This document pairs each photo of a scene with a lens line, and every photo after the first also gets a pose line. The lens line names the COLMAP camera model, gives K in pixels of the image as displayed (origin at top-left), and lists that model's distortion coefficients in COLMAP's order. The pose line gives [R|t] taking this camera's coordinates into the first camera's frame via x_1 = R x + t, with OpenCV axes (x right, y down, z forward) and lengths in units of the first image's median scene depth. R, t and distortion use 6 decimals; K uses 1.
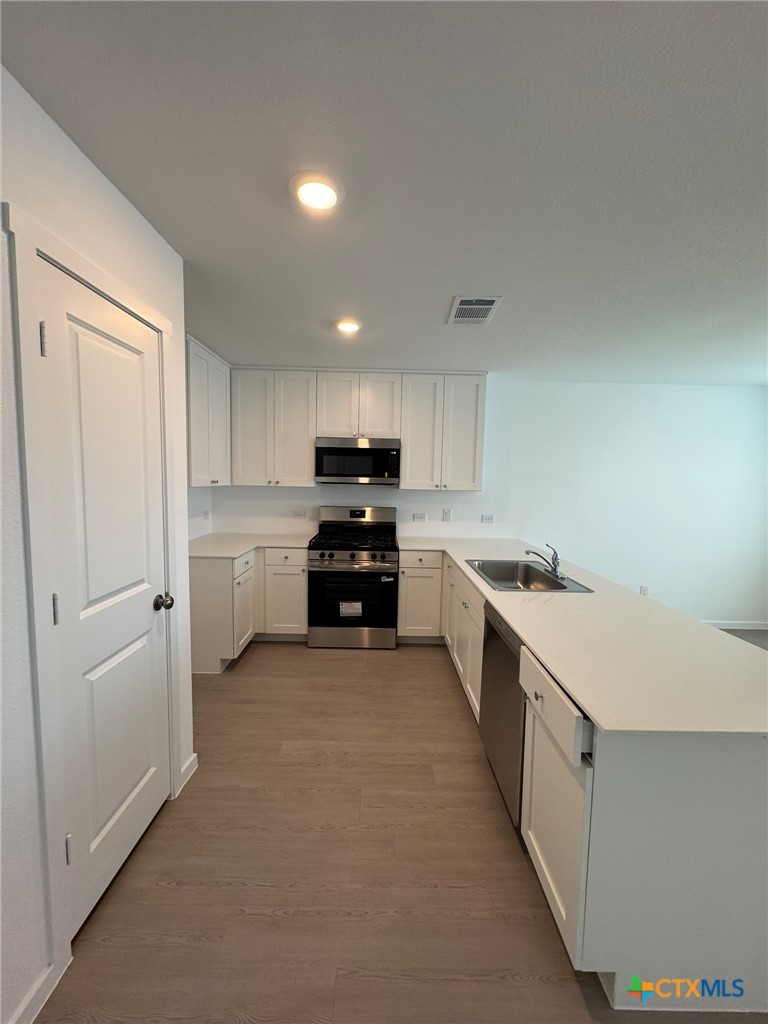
lens RADIAL K [[408.6, 0, 384.1], [0, 408.6, 509.7], [0, 0, 1]] dist [-0.001140, 0.000211]
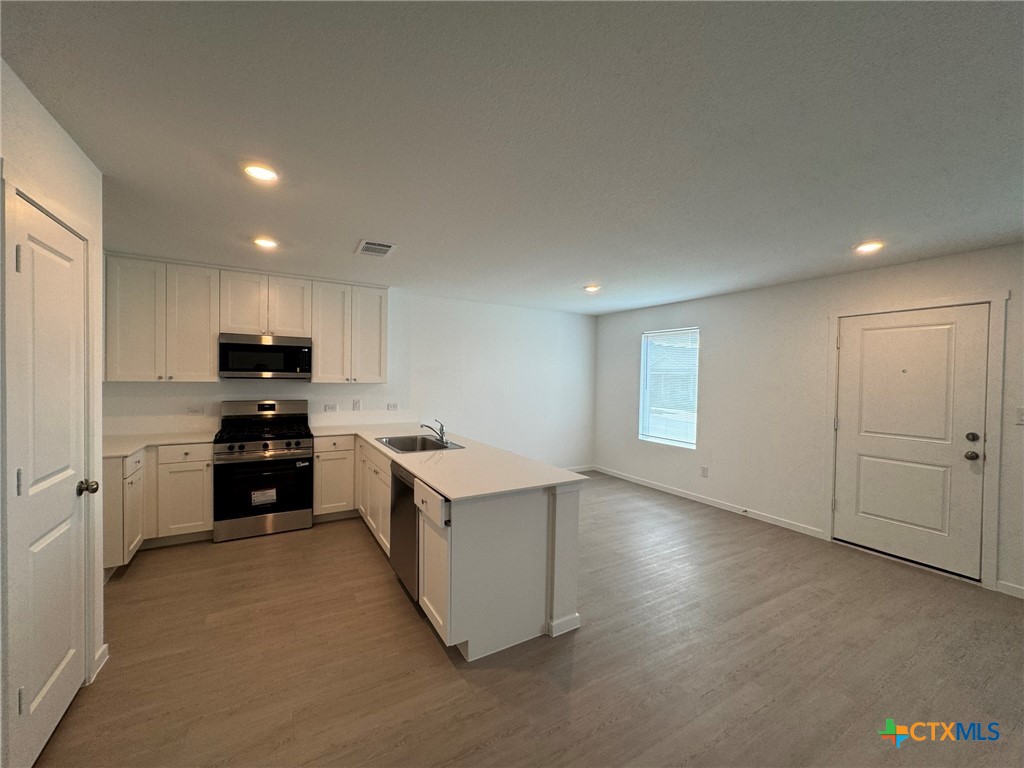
lens RADIAL K [[408.6, 0, 511.5], [0, 408.6, 384.6], [0, 0, 1]] dist [-0.001140, 0.000211]
pose [[0.864583, -0.017557, 0.502184, -0.071577], [0.042950, 0.998314, -0.039043, 0.030515], [-0.500652, 0.055325, 0.863879, -0.327576]]
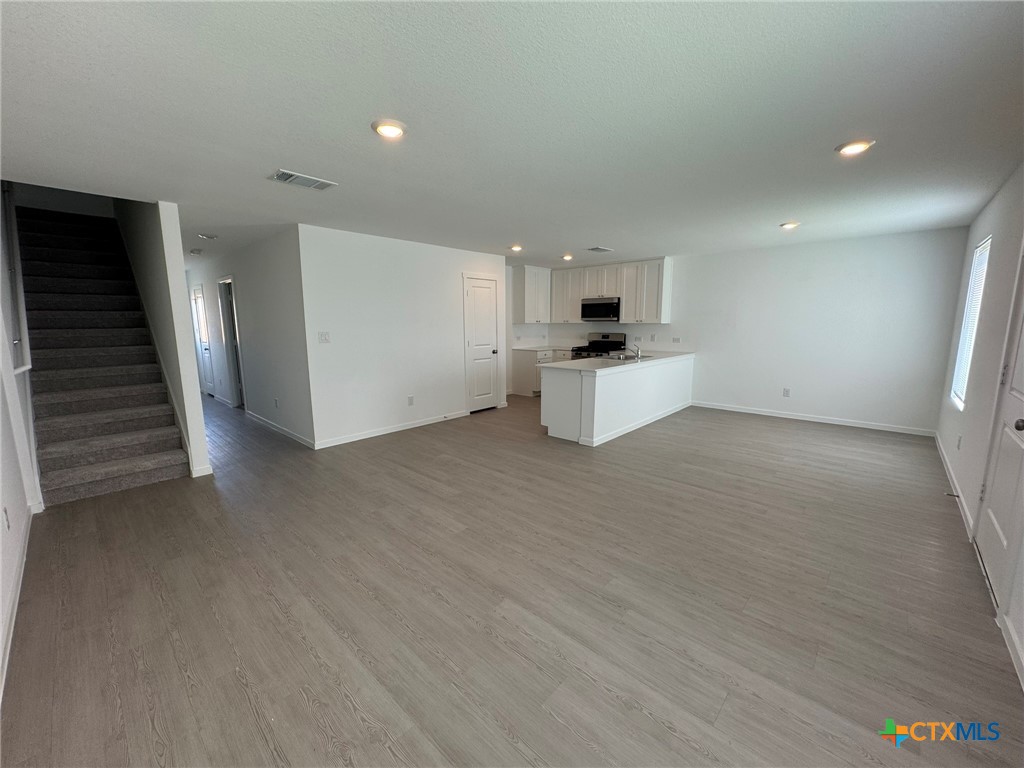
lens RADIAL K [[408.6, 0, 511.3], [0, 408.6, 383.3], [0, 0, 1]] dist [-0.001140, 0.000211]
pose [[0.730140, 0.077776, -0.678857, 1.421538], [-0.033600, 0.996386, 0.078017, 0.141771], [0.682471, -0.034154, 0.730114, -1.100630]]
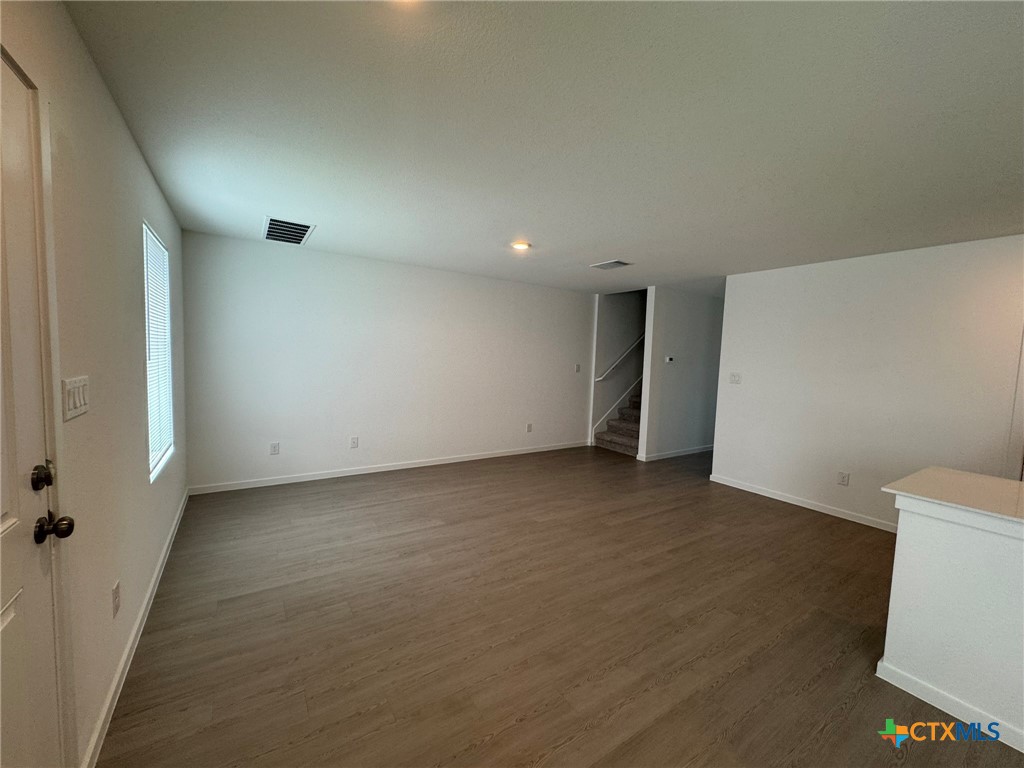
lens RADIAL K [[408.6, 0, 514.4], [0, 408.6, 383.7], [0, 0, 1]] dist [-0.001140, 0.000211]
pose [[-0.832526, -0.011378, -0.553870, 1.446716], [-0.098184, 0.986992, 0.127305, -0.002057], [0.545217, 0.160365, -0.822813, 0.594867]]
